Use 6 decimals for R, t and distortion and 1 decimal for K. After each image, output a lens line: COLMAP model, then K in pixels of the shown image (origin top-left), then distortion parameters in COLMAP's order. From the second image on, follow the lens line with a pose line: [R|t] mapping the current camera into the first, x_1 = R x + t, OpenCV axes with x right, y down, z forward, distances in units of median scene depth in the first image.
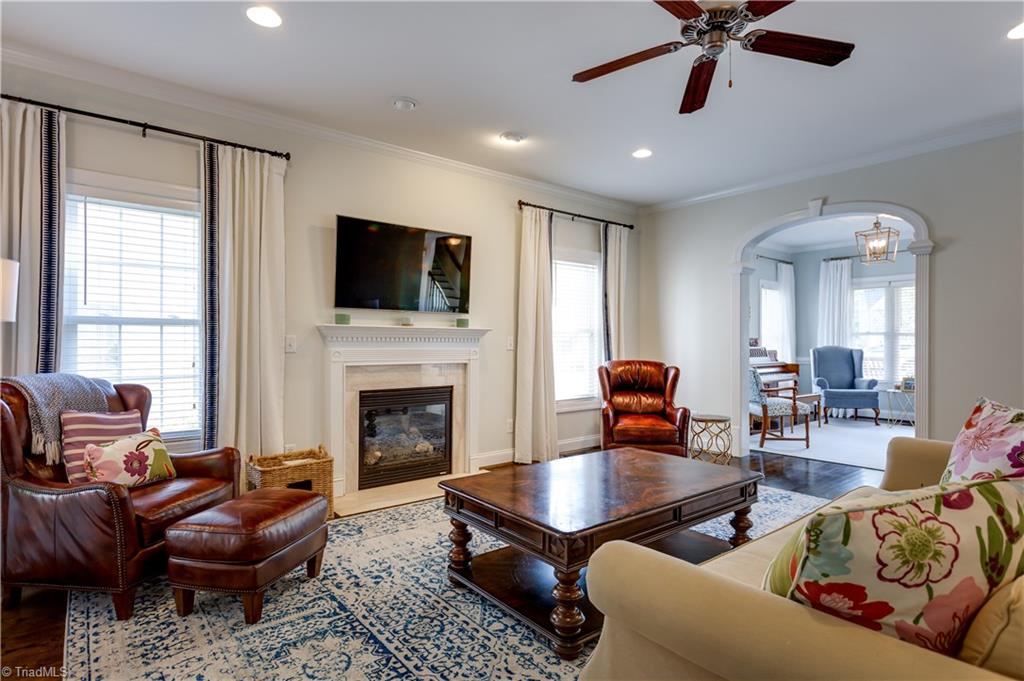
lens RADIAL K [[530.5, 0, 510.5], [0, 530.5, 341.6], [0, 0, 1]] dist [-0.004421, -0.000752]
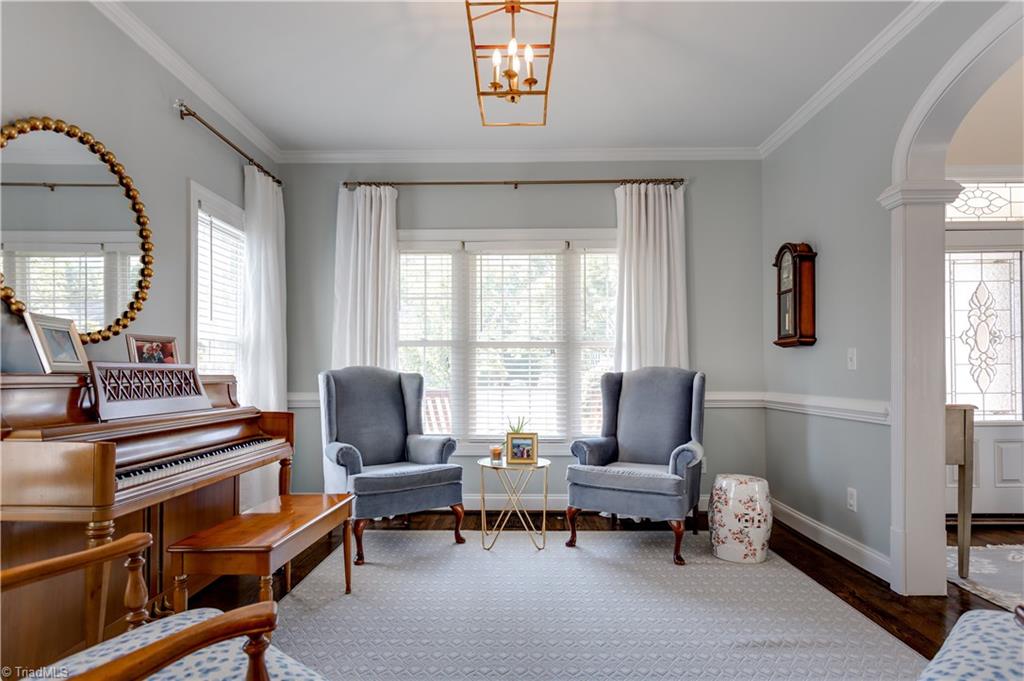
lens RADIAL K [[530.5, 0, 504.1], [0, 530.5, 374.1], [0, 0, 1]] dist [-0.004421, -0.000752]
pose [[0.643198, 0.001913, 0.765697, 0.348253], [-0.004111, 0.999991, 0.000955, 0.014341], [-0.765689, -0.003762, 0.643200, 0.635539]]
